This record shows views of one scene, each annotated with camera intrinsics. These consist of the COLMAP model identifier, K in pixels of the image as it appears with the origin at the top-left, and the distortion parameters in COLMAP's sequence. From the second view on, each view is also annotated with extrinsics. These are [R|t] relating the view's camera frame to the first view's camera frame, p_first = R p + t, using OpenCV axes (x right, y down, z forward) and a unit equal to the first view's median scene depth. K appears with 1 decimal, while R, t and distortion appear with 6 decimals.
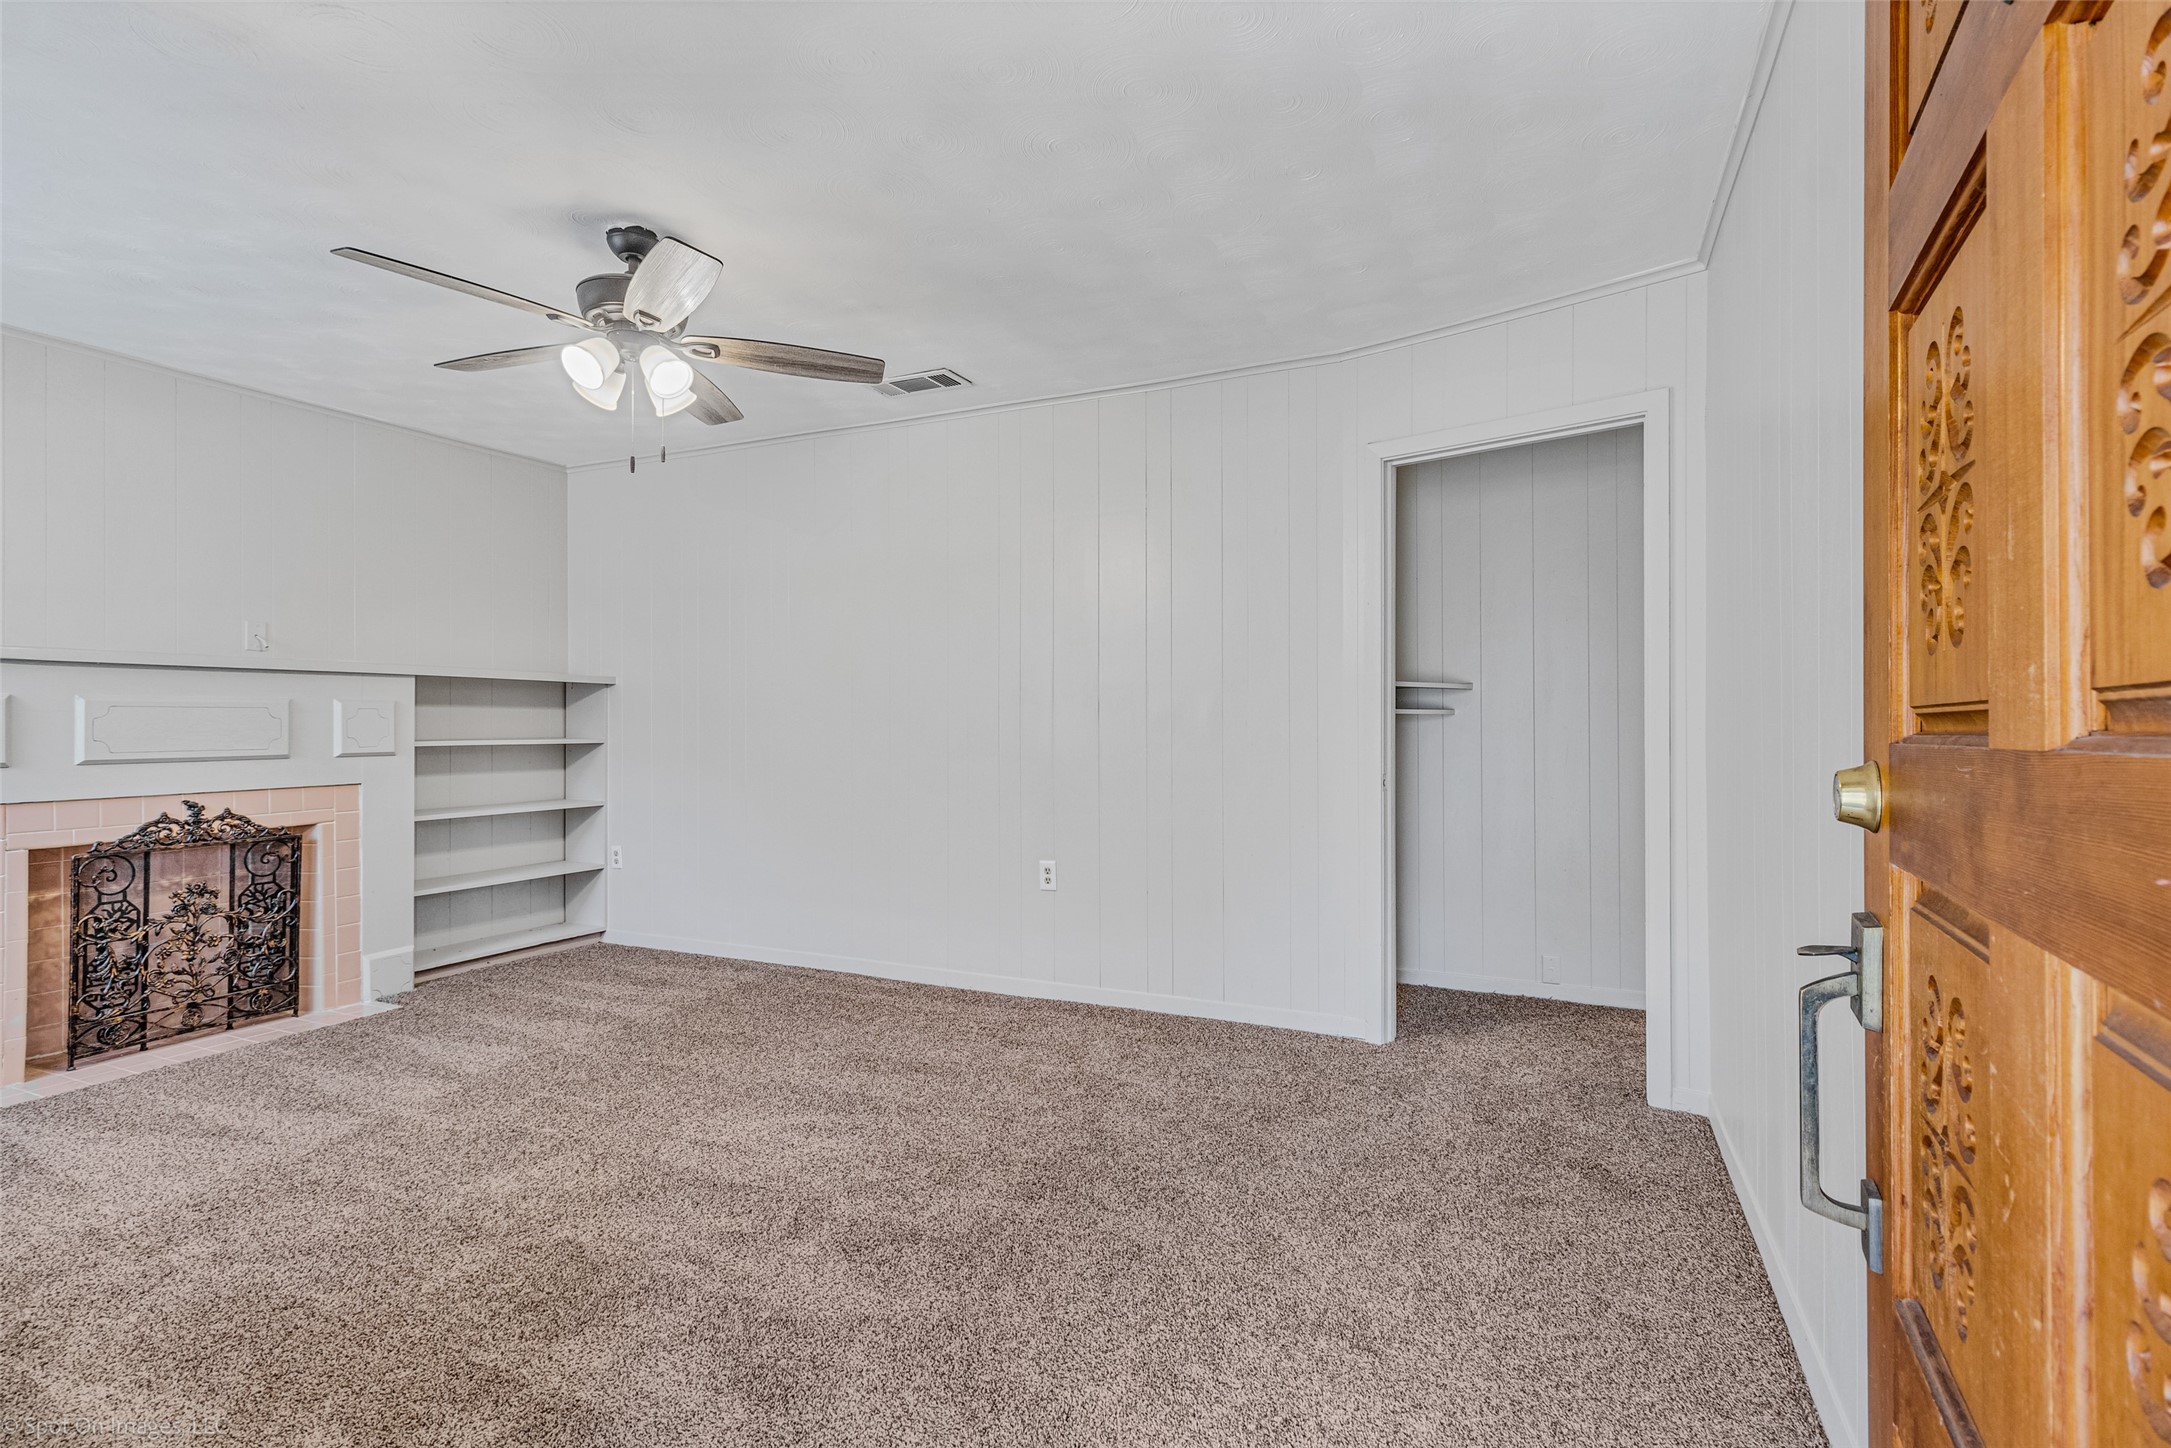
lens RADIAL K [[1010.4, 0, 1095.1], [0, 1010.4, 719.3], [0, 0, 1]] dist [0.008417, 0.000143]
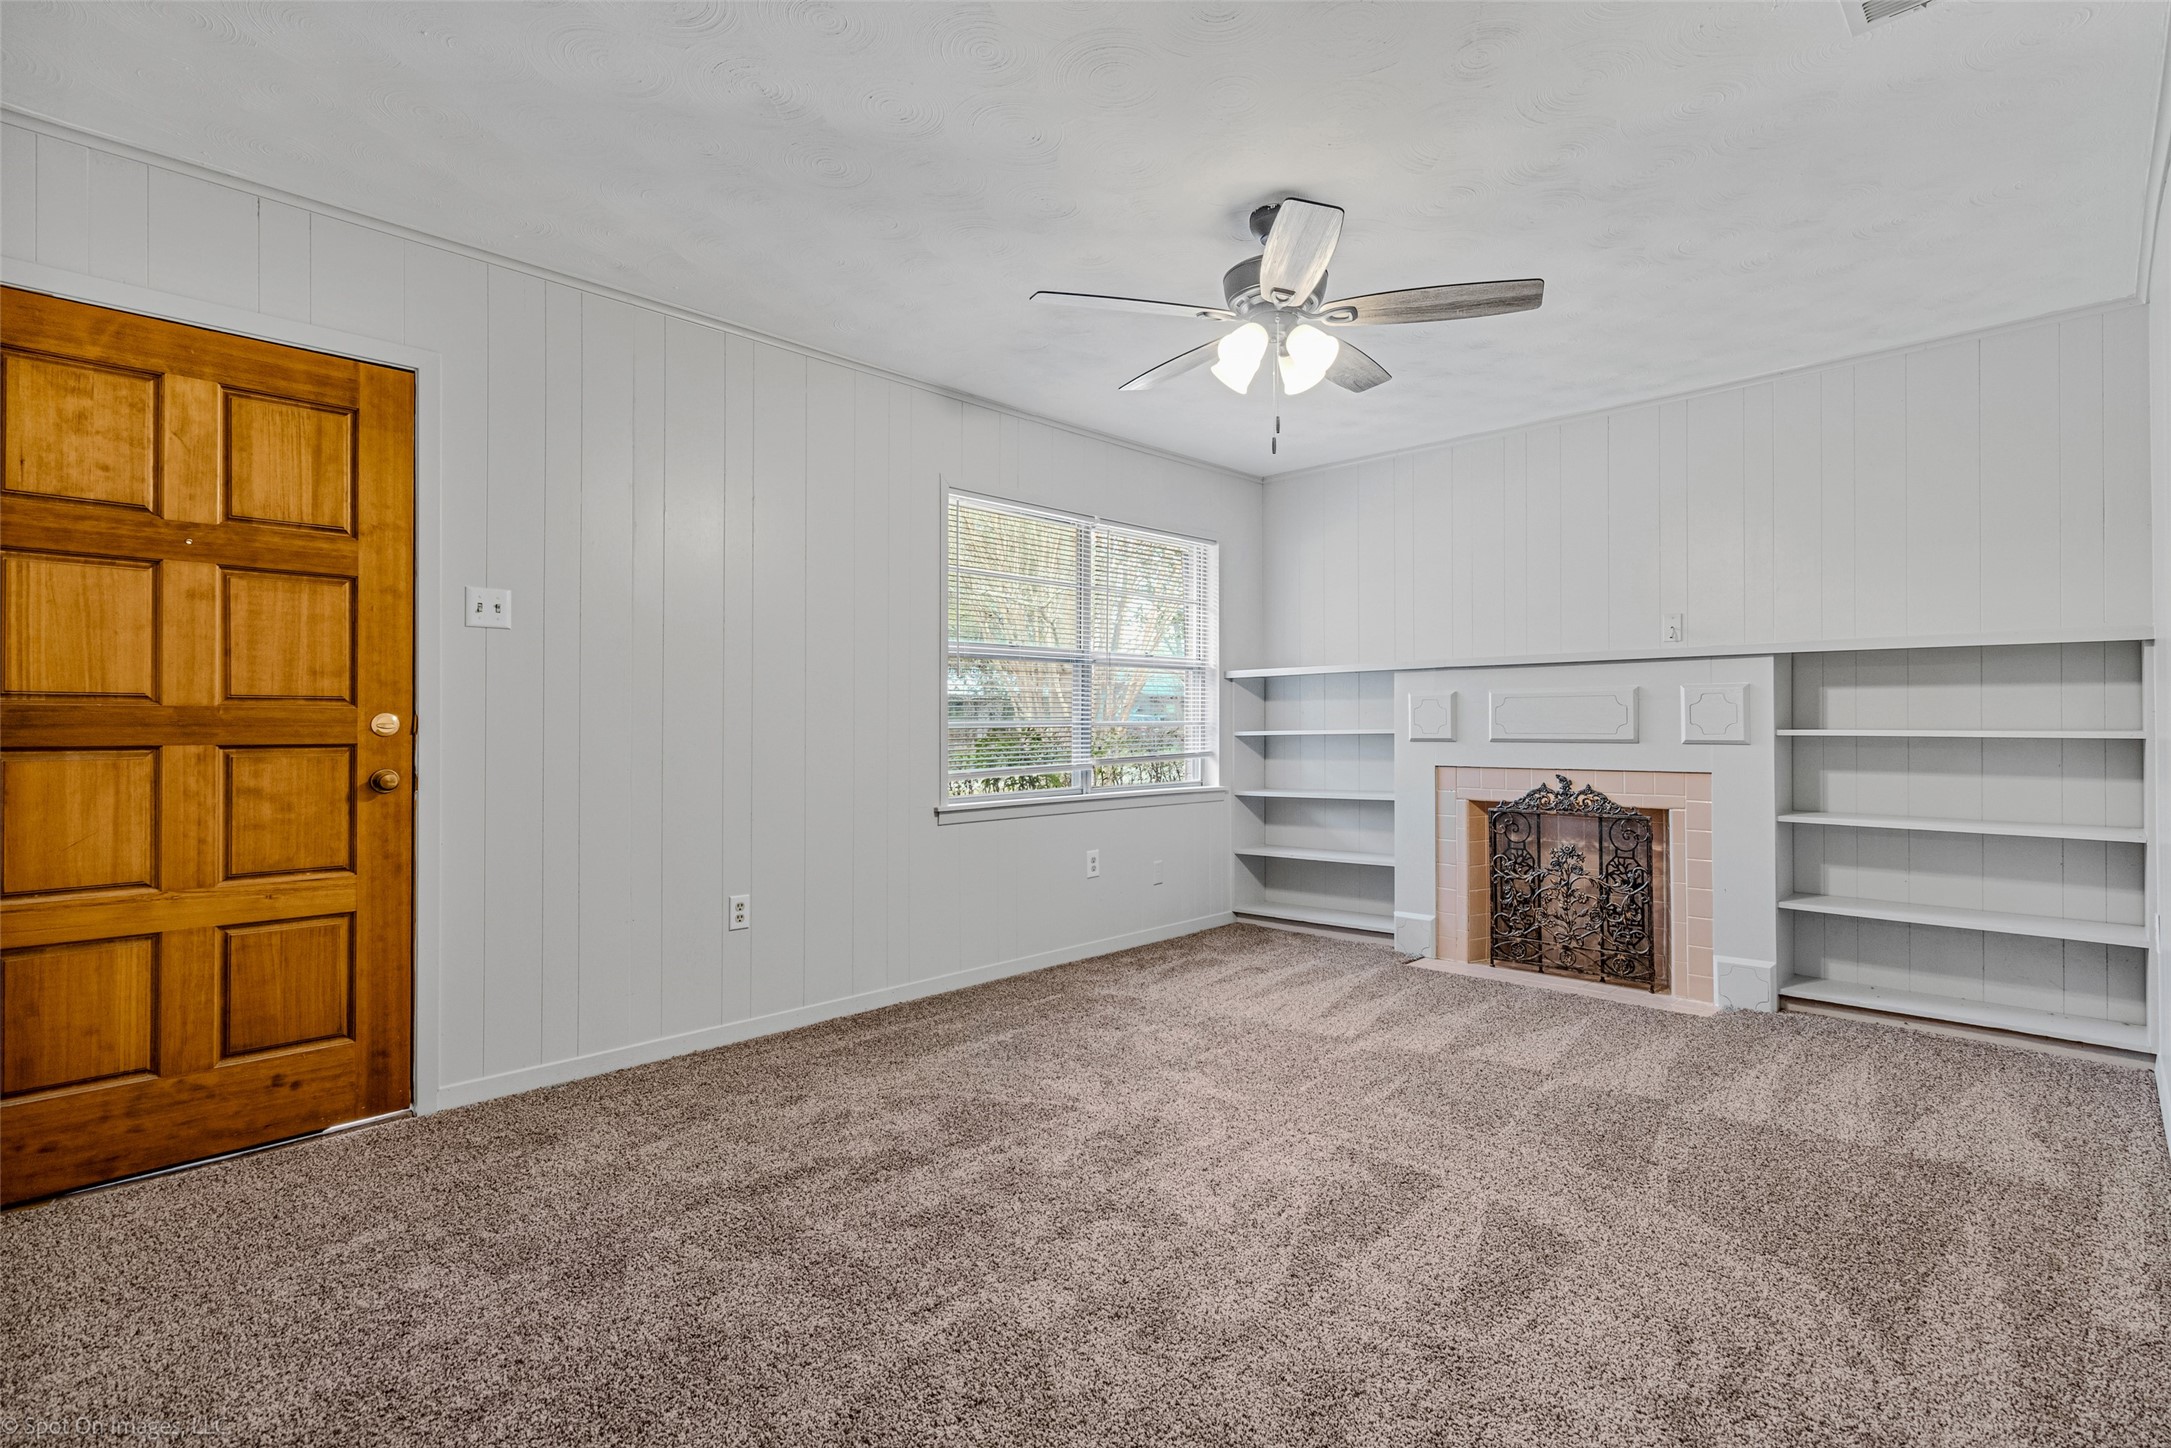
lens RADIAL K [[1010.4, 0, 1096.2], [0, 1010.4, 721.1], [0, 0, 1]] dist [0.008417, 0.000143]
pose [[-0.326105, 0.001420, -0.945333, 0.409436], [0.005265, 0.999986, -0.000314, 0.013524], [0.945319, -0.005080, -0.326108, 0.865739]]
